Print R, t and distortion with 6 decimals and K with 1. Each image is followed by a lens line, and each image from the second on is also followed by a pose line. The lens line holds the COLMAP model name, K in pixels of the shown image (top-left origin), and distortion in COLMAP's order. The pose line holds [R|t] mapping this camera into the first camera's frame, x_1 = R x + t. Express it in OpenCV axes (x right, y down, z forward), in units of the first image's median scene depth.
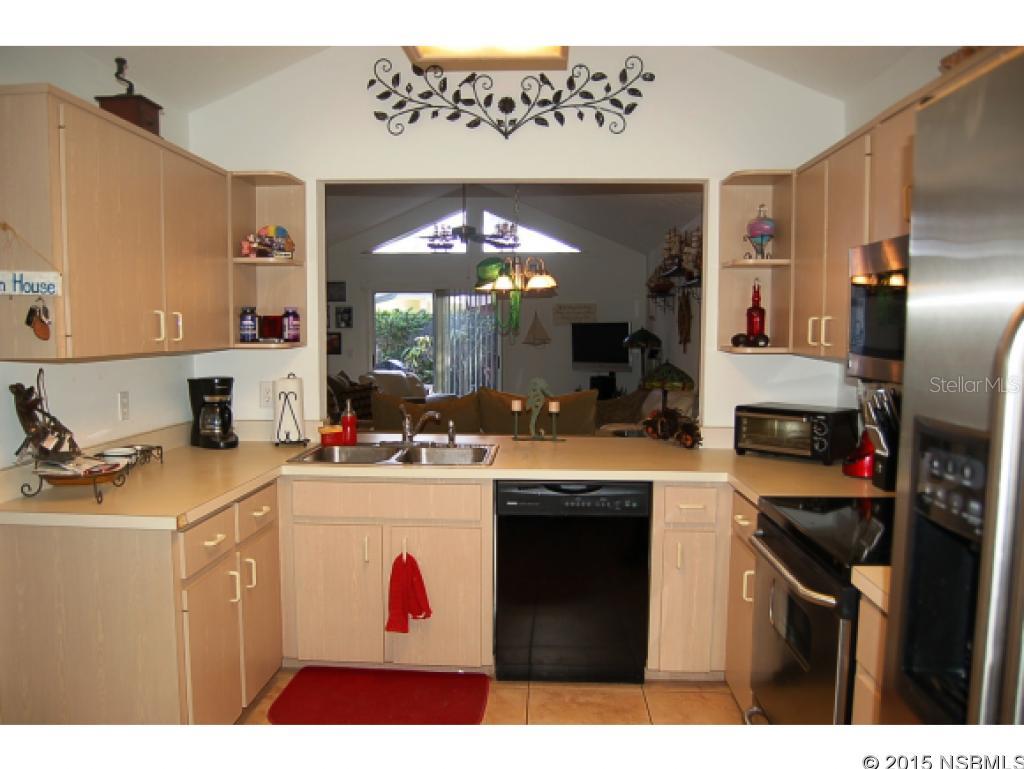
lens RADIAL K [[804.0, 0, 513.3], [0, 804.0, 390.8], [0, 0, 1]] dist [-0.083246, 0.014555]
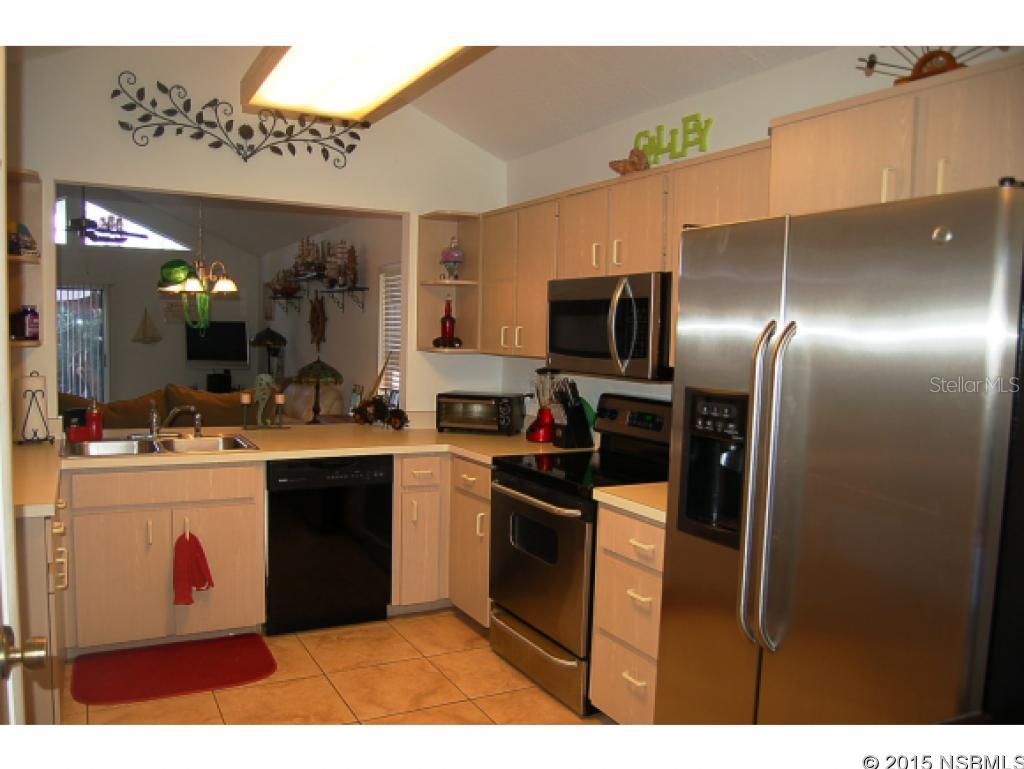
lens RADIAL K [[804.0, 0, 509.1], [0, 804.0, 383.7], [0, 0, 1]] dist [-0.083246, 0.014555]
pose [[0.850650, -0.015315, 0.525509, -0.286503], [0.018726, 0.999824, -0.001174, 0.005967], [-0.525399, 0.010839, 0.850787, -0.145591]]
